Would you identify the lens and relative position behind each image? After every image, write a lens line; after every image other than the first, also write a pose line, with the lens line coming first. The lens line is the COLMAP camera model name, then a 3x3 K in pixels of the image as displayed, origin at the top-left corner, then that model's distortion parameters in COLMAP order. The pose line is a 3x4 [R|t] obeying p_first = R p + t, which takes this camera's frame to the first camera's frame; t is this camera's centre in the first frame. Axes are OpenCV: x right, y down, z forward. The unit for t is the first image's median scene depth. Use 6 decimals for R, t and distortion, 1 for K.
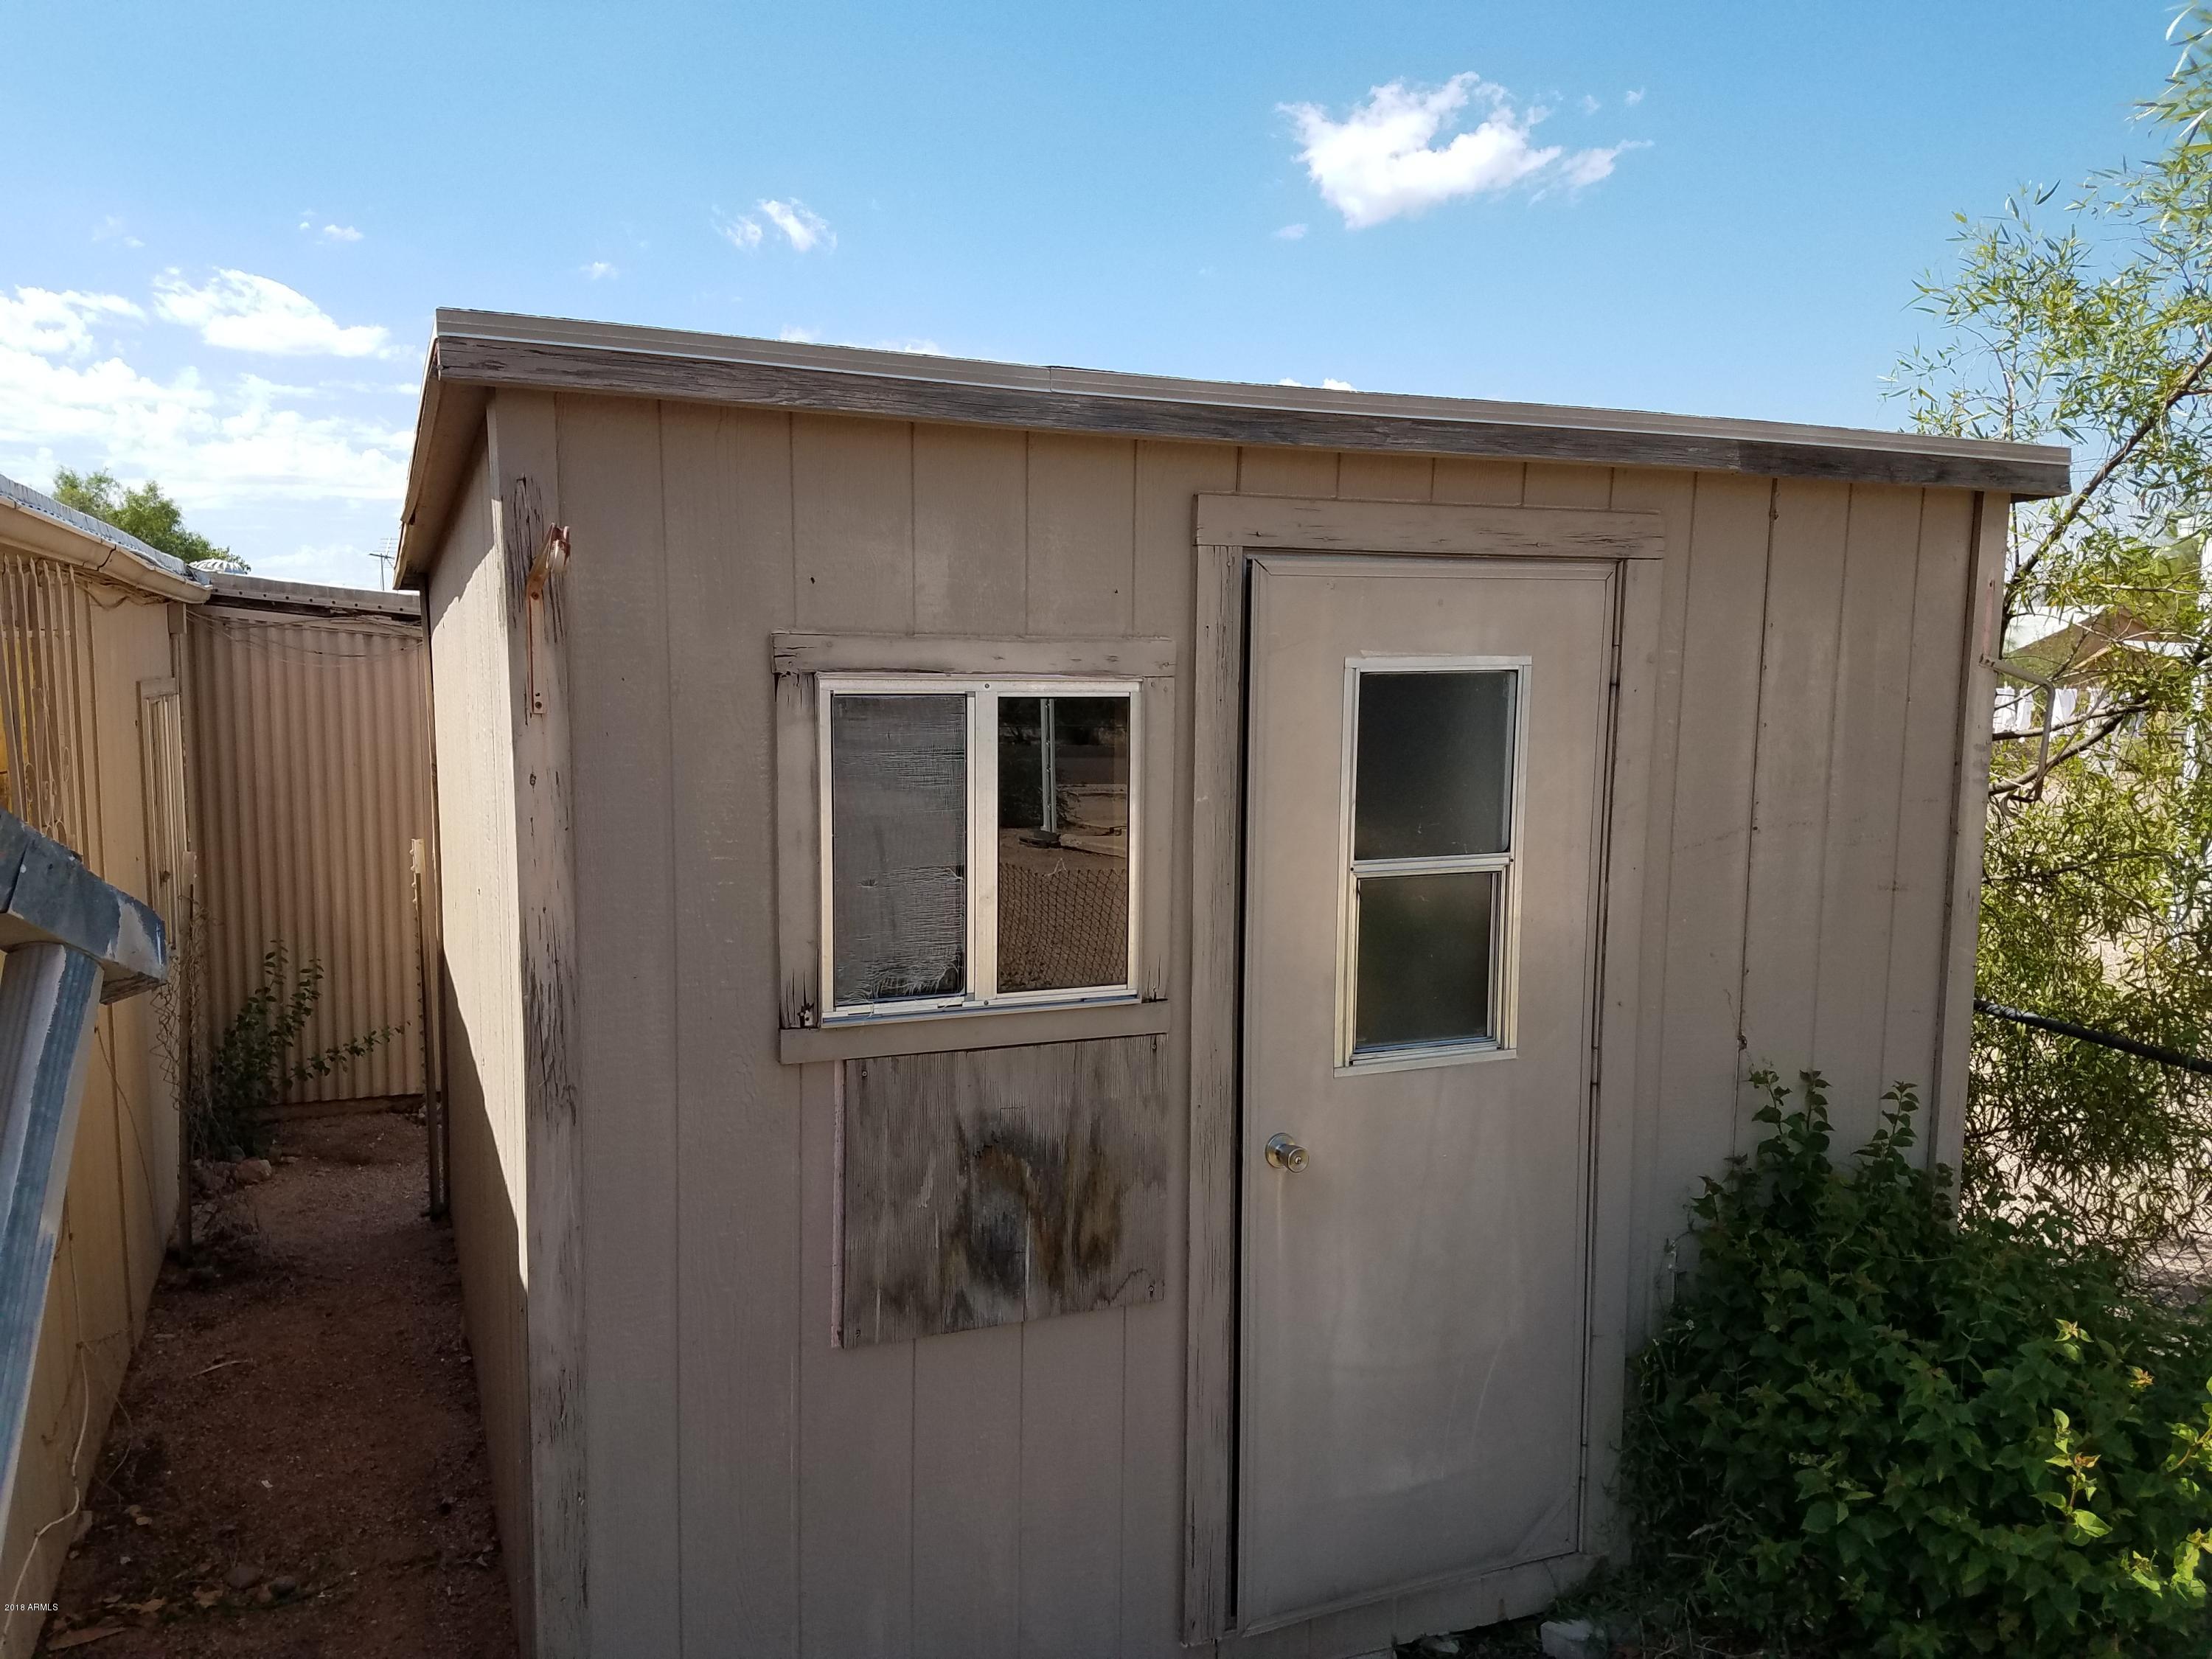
lens RADIAL K [[1658.9, 0, 1104.6], [0, 1658.9, 870.8], [0, 0, 1]] dist [0.243270, -0.444805]
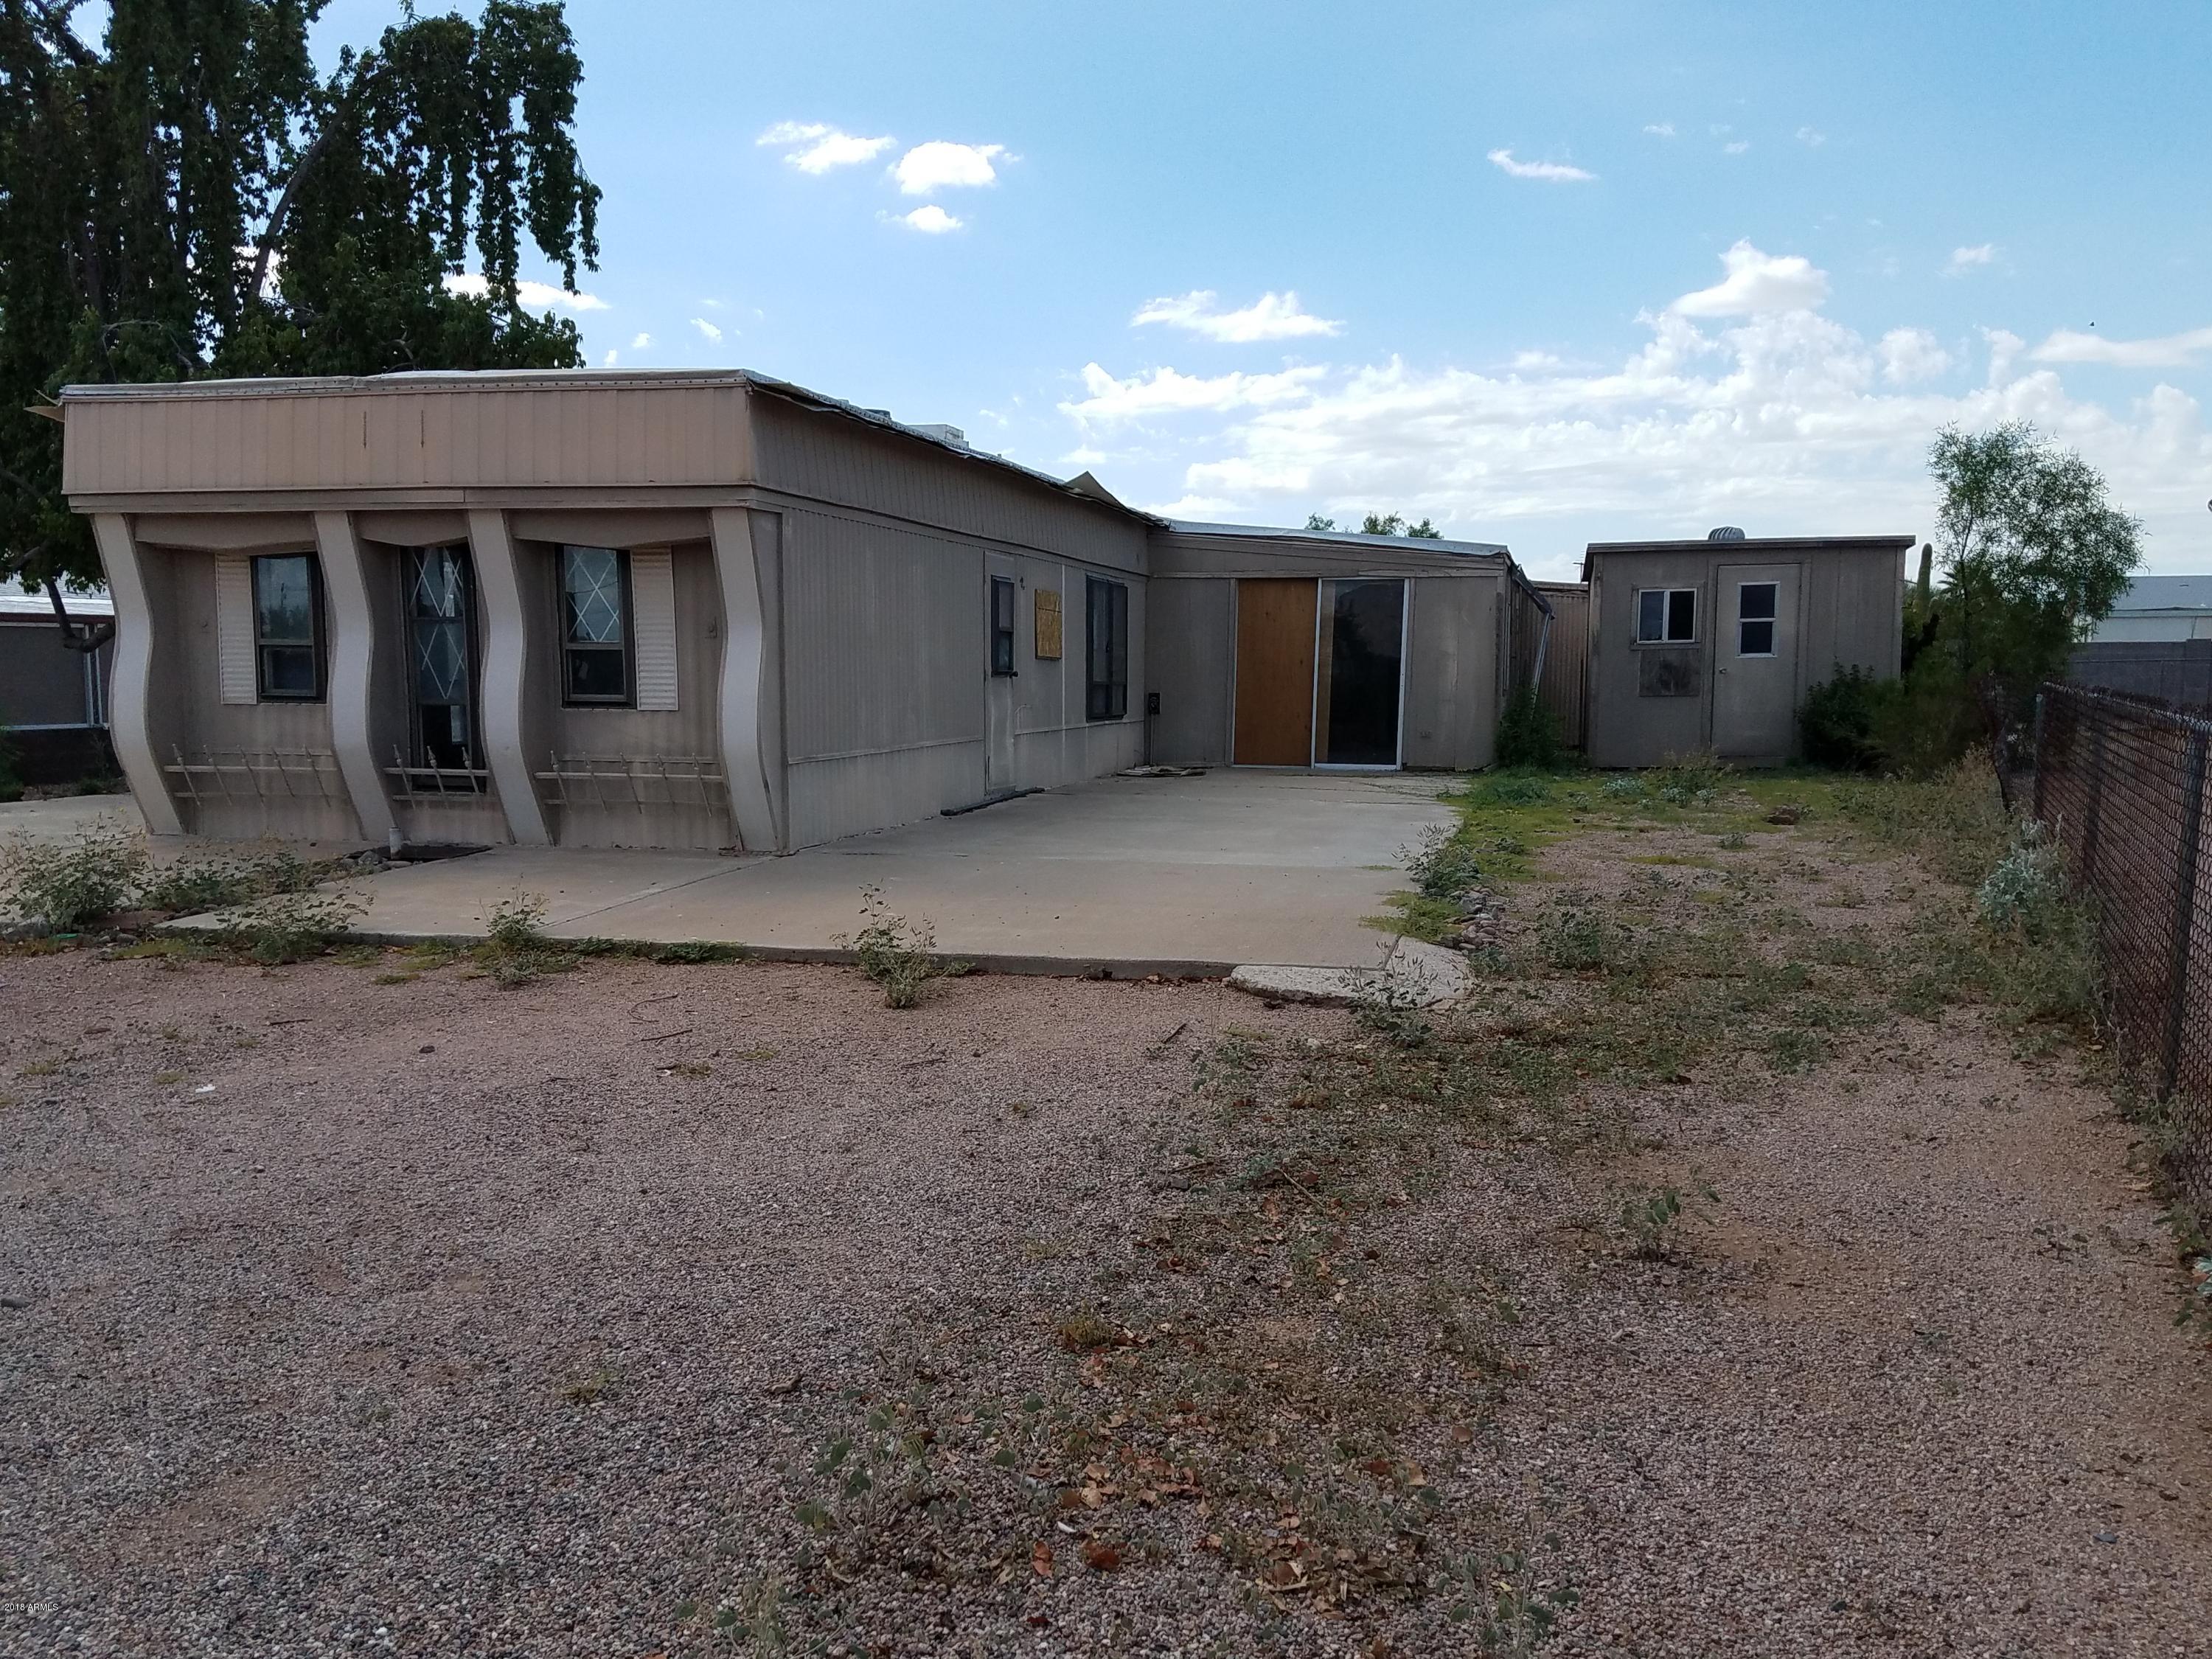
lens RADIAL K [[1806.6, 0, 1162.3], [0, 1806.6, 846.2], [0, 0, 1]] dist [0.275244, -0.391468]
pose [[0.818234, 0.044711, -0.573144, 2.230321], [-0.056520, 0.998398, -0.002805, 0.909842], [0.572101, 0.034689, 0.819450, -5.350181]]
